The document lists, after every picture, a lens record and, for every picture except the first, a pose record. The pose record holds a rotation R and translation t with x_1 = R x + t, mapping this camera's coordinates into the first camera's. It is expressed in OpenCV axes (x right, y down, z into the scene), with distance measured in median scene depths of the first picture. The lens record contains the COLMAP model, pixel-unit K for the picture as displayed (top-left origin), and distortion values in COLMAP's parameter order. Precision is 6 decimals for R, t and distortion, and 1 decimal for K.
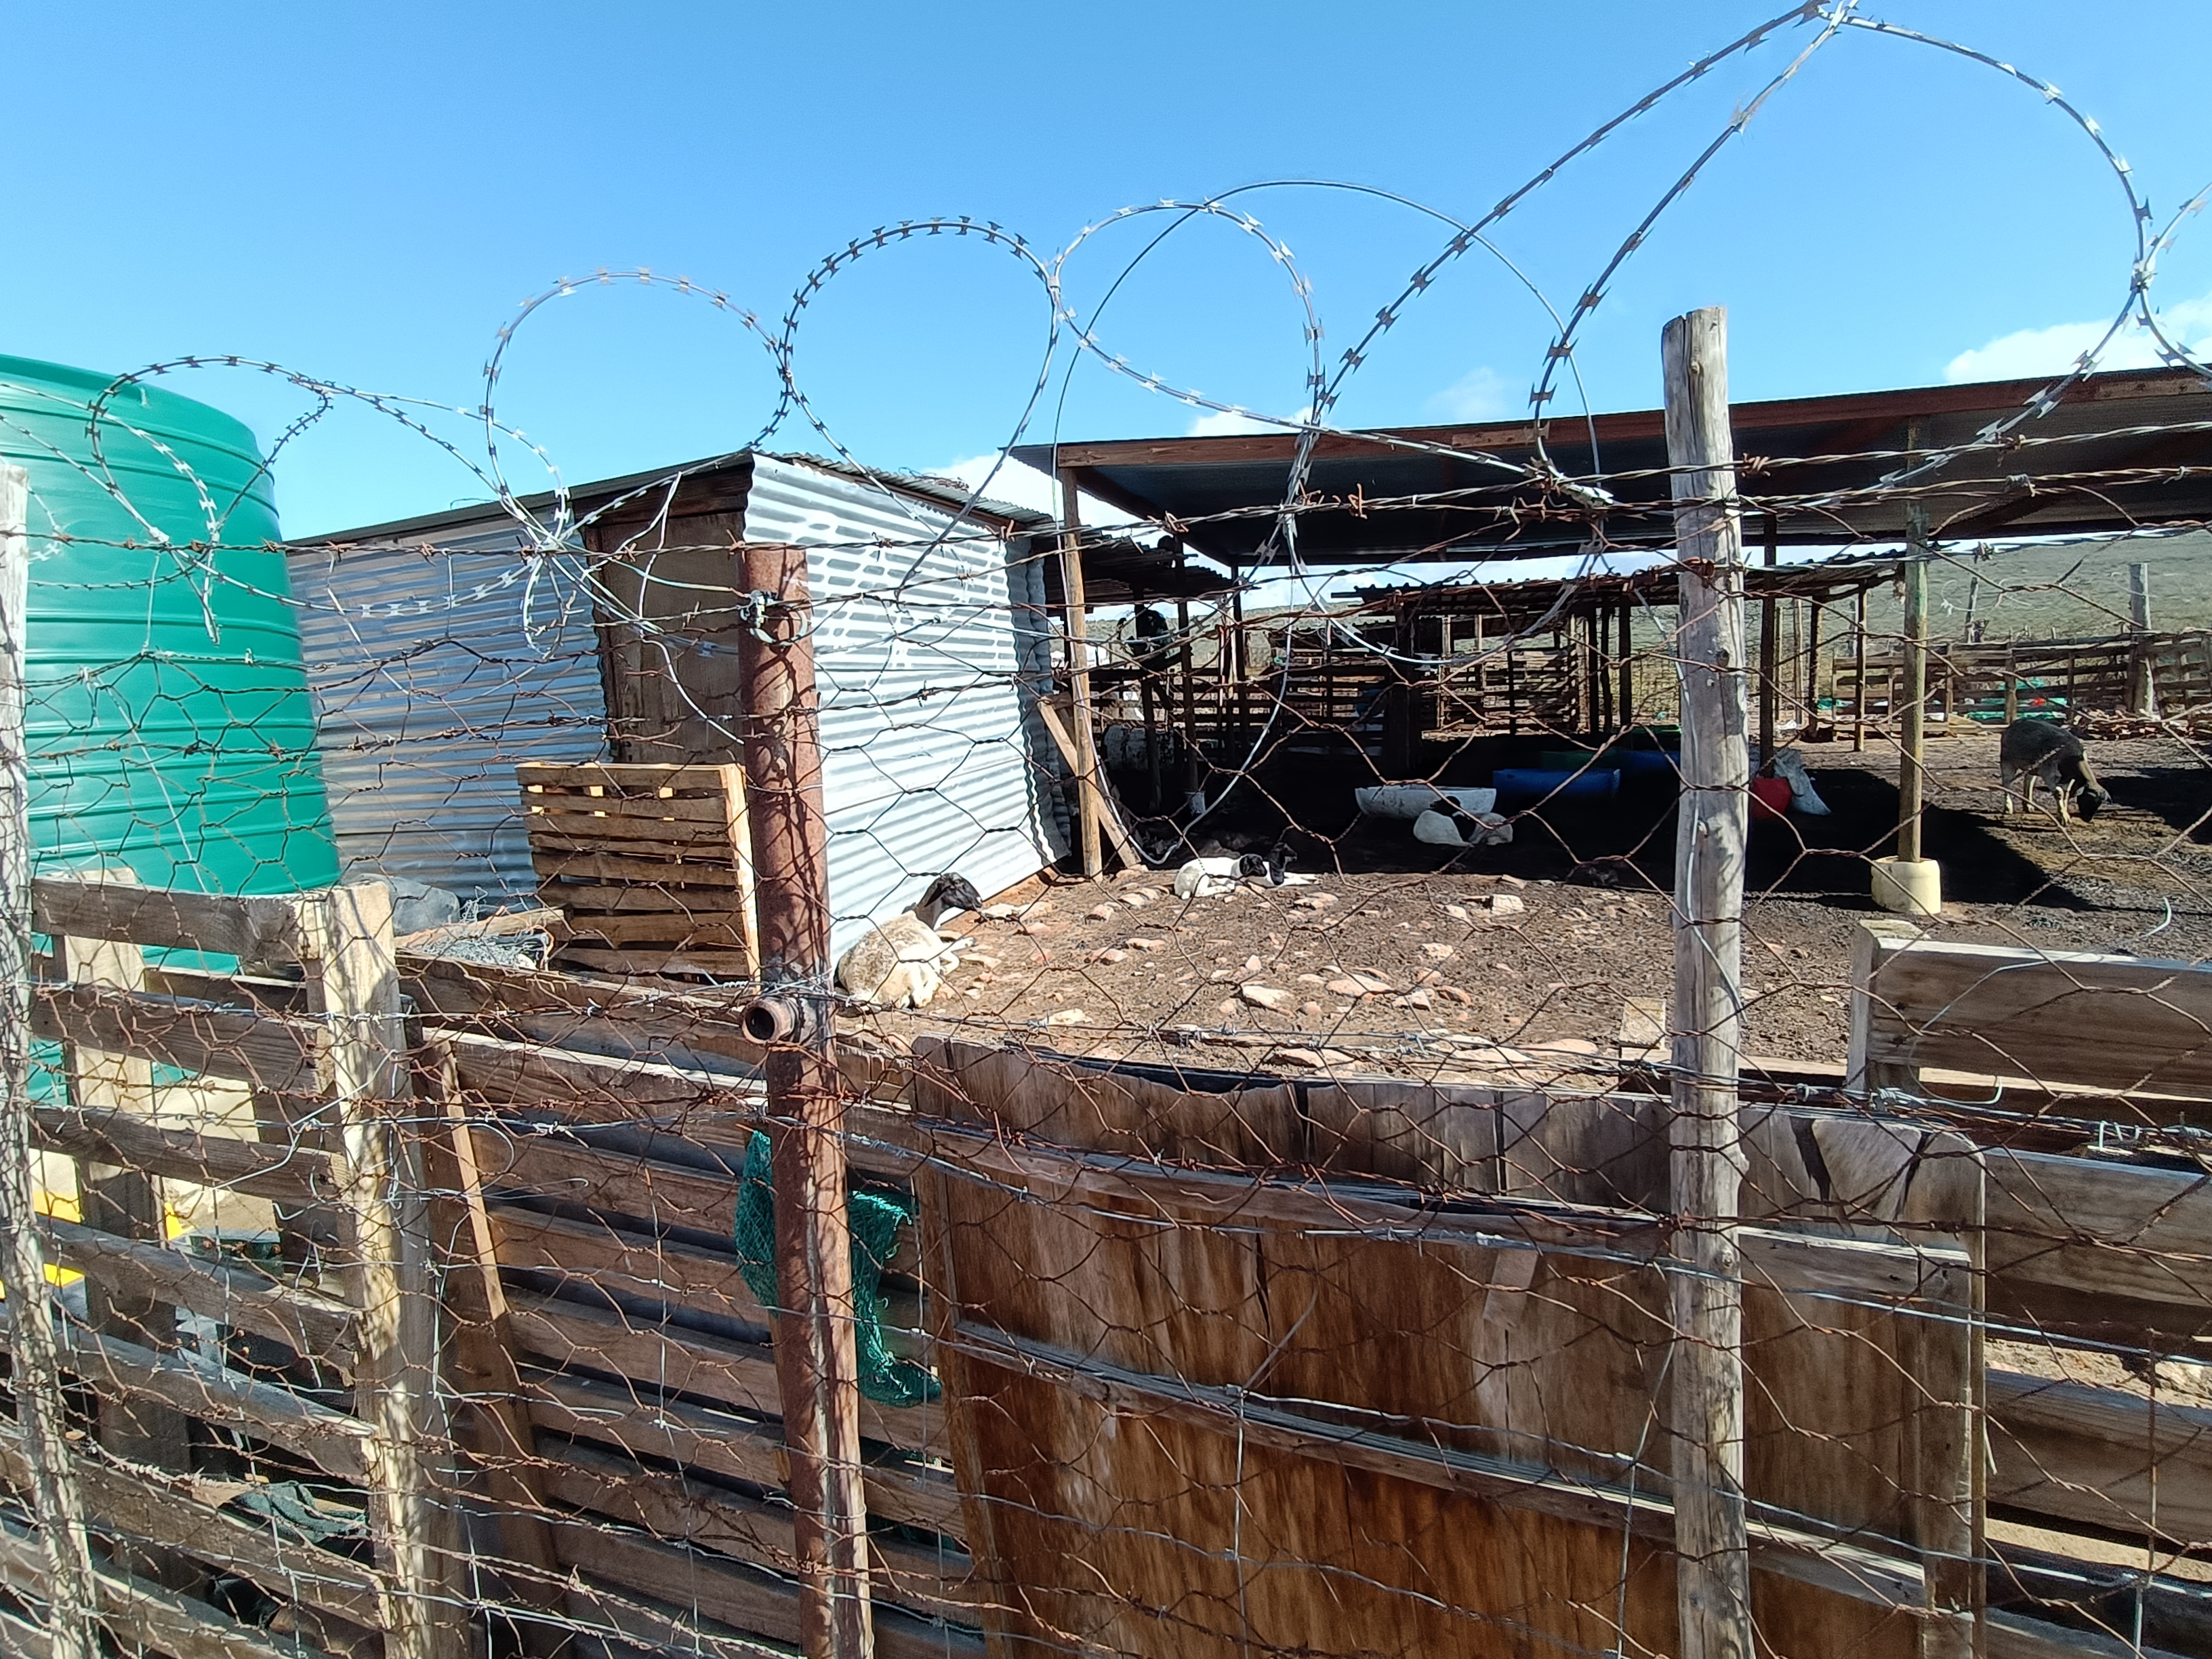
lens RADIAL K [[1178.3, 0, 1106.0], [0, 1178.3, 829.5], [0, 0, 1]] dist [0.019888, -0.000111]
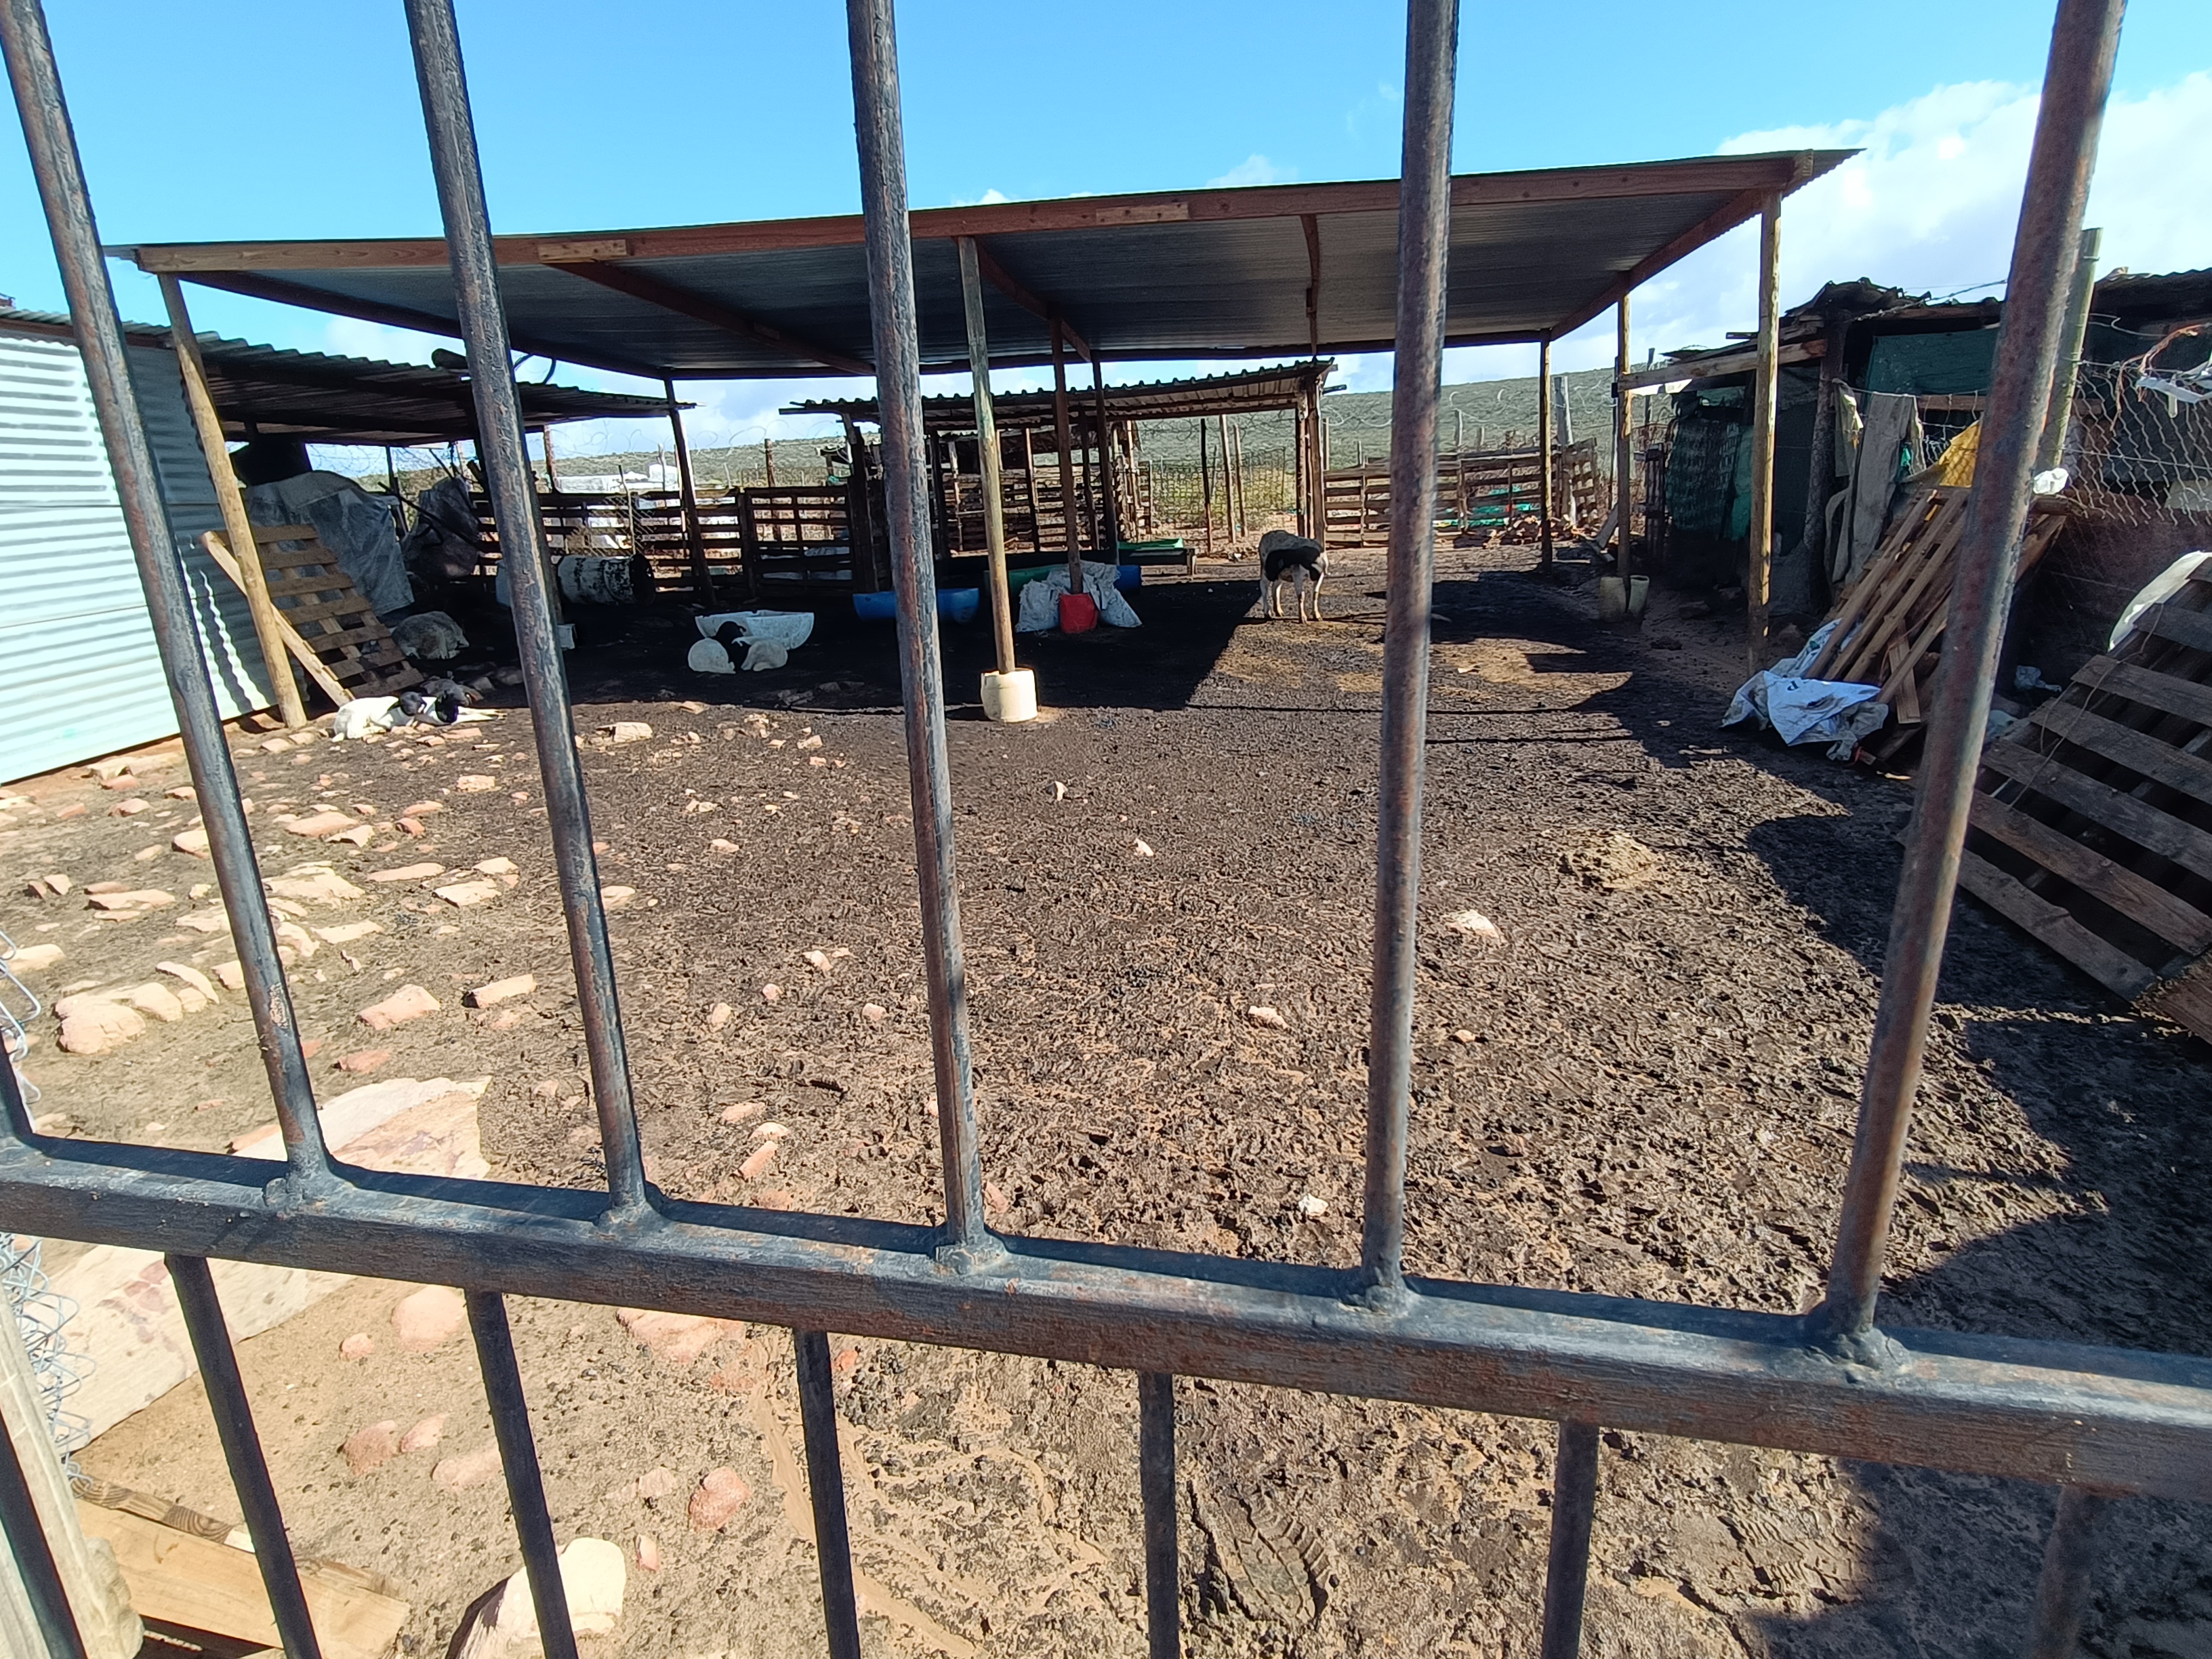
lens RADIAL K [[1178.3, 0, 1106.0], [0, 1178.3, 829.5], [0, 0, 1]] dist [0.019888, -0.000111]
pose [[0.985783, -0.064613, 0.155106, 0.285397], [0.040943, 0.987653, 0.151213, 0.004292], [-0.162961, -0.142713, 0.976256, -0.041871]]
